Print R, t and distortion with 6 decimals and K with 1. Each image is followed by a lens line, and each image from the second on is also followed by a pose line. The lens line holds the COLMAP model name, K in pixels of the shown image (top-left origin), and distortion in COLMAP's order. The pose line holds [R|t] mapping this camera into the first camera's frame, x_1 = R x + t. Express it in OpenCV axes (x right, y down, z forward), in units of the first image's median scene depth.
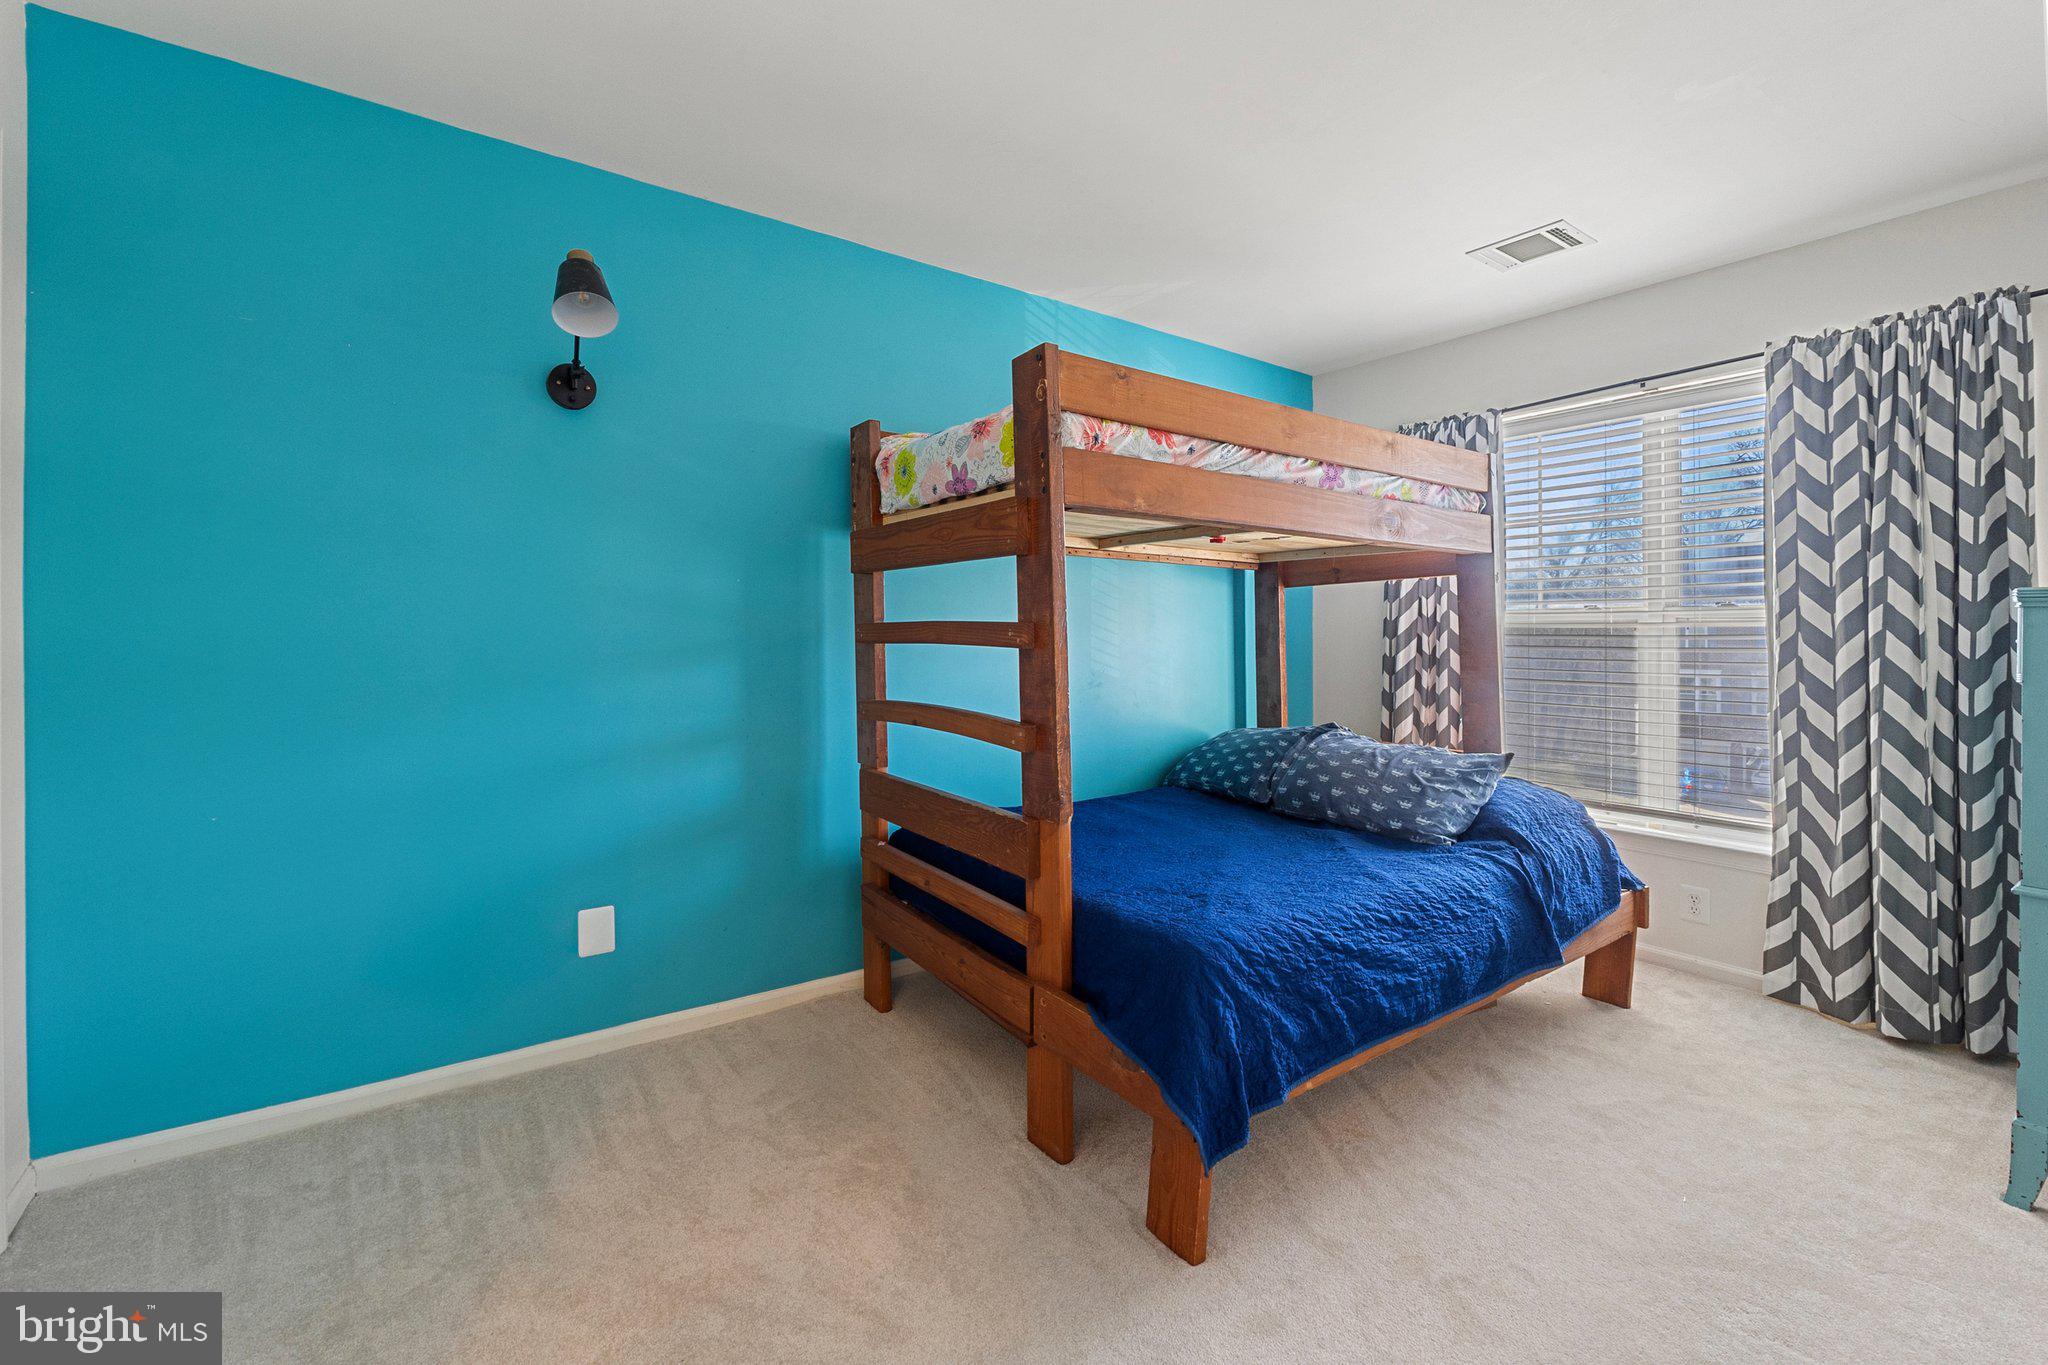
lens RADIAL K [[864.6, 0, 1019.6], [0, 864.6, 658.8], [0, 0, 1]] dist [-0.001059, 0.000000]
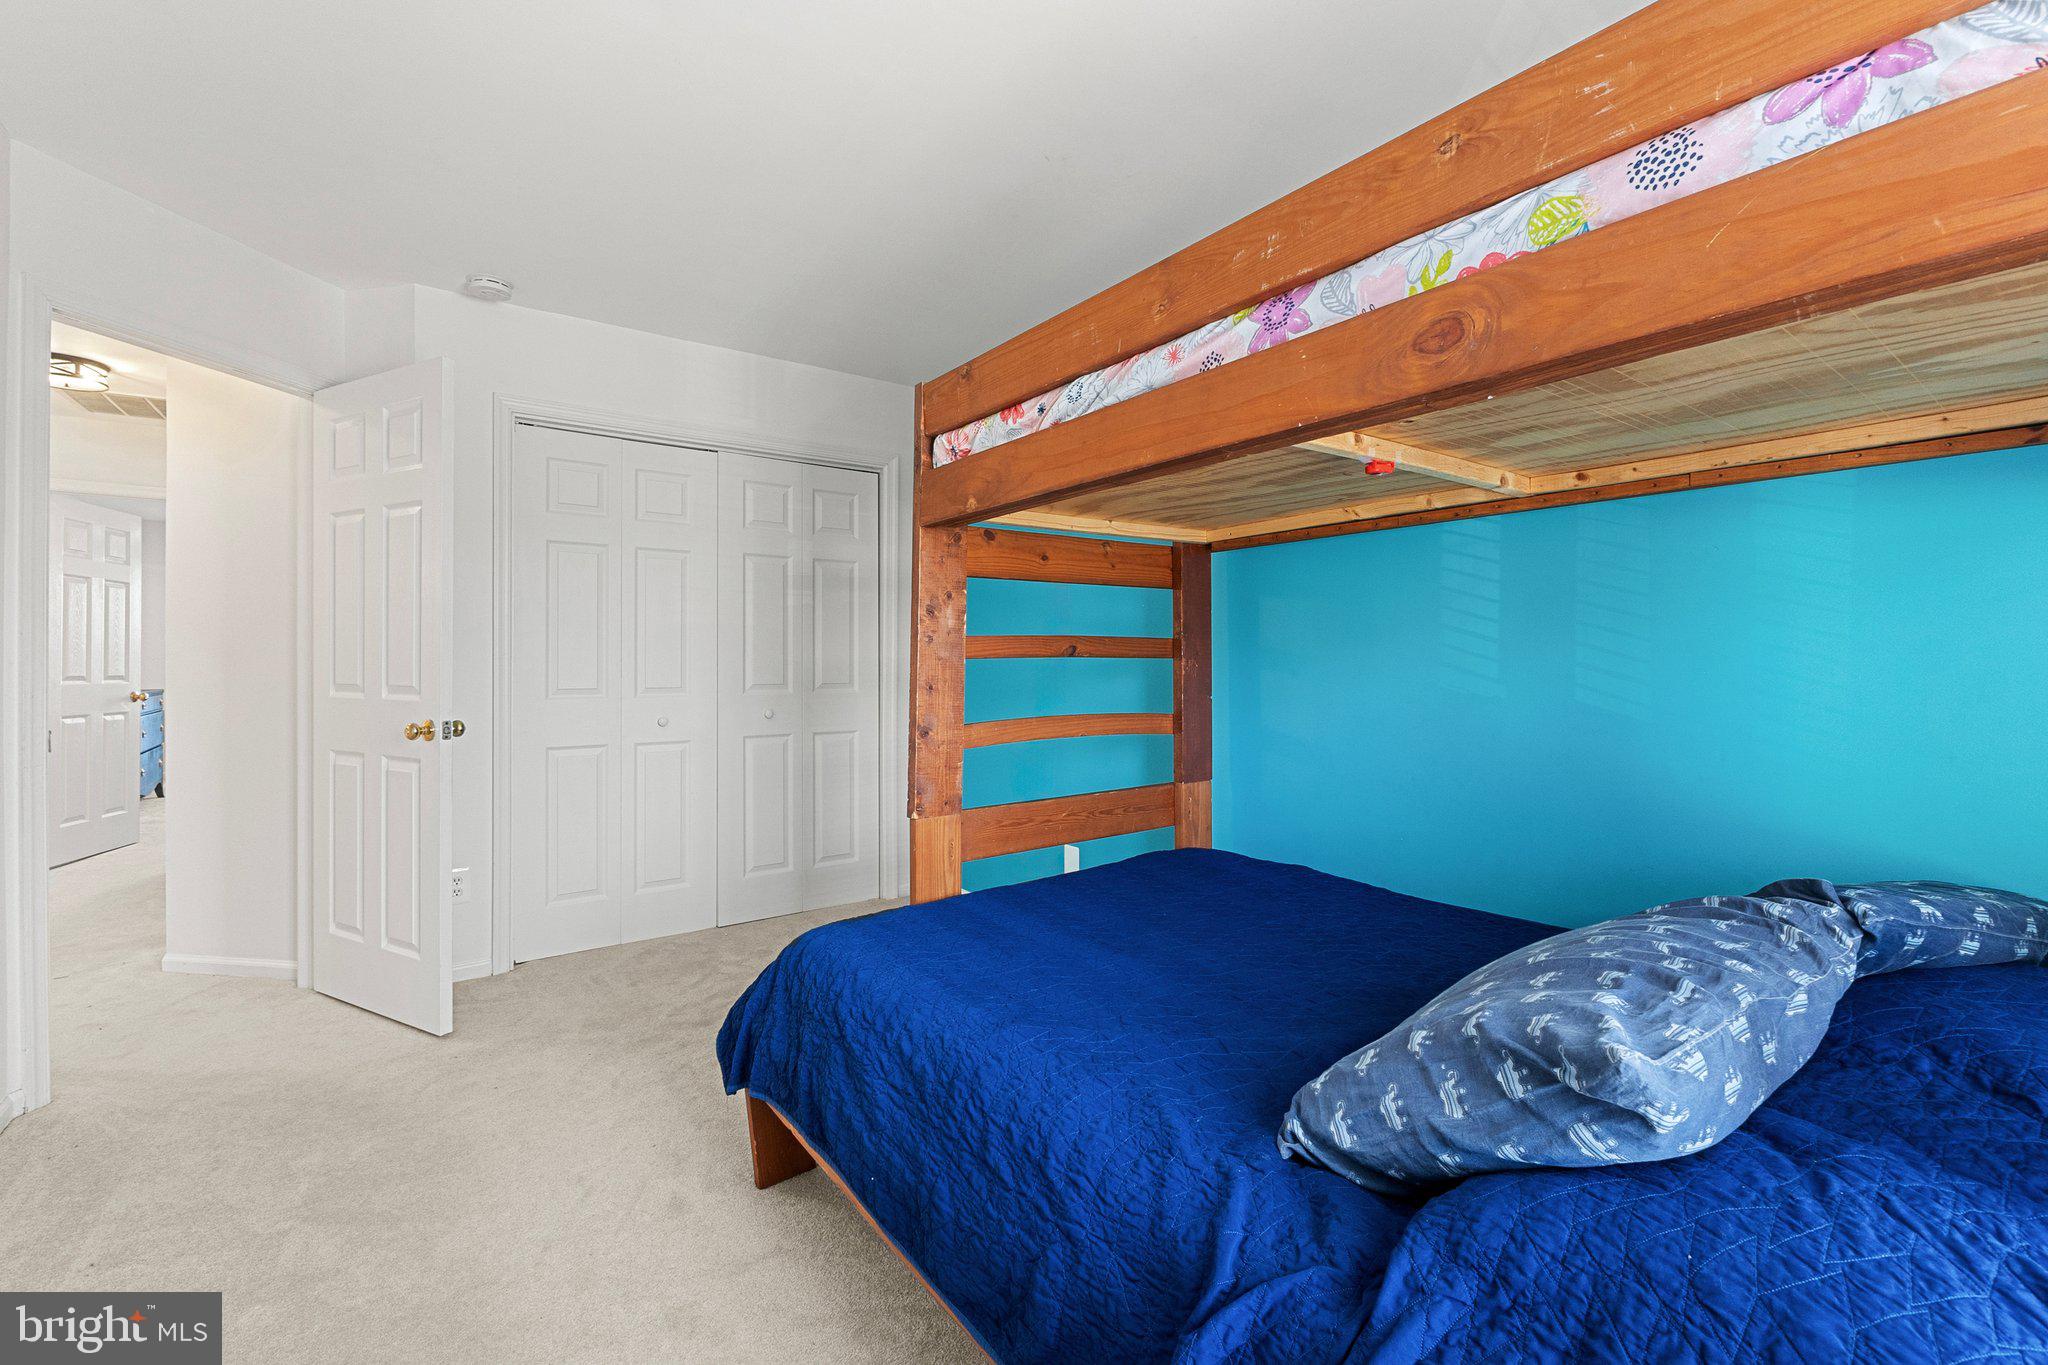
lens RADIAL K [[864.6, 0, 1019.6], [0, 864.6, 658.8], [0, 0, 1]] dist [-0.001059, 0.000000]
pose [[0.000871, -0.003434, -0.999994, 1.028157], [-0.016400, 0.999860, -0.003448, -0.007223], [0.999865, 0.016403, 0.000814, 1.009626]]
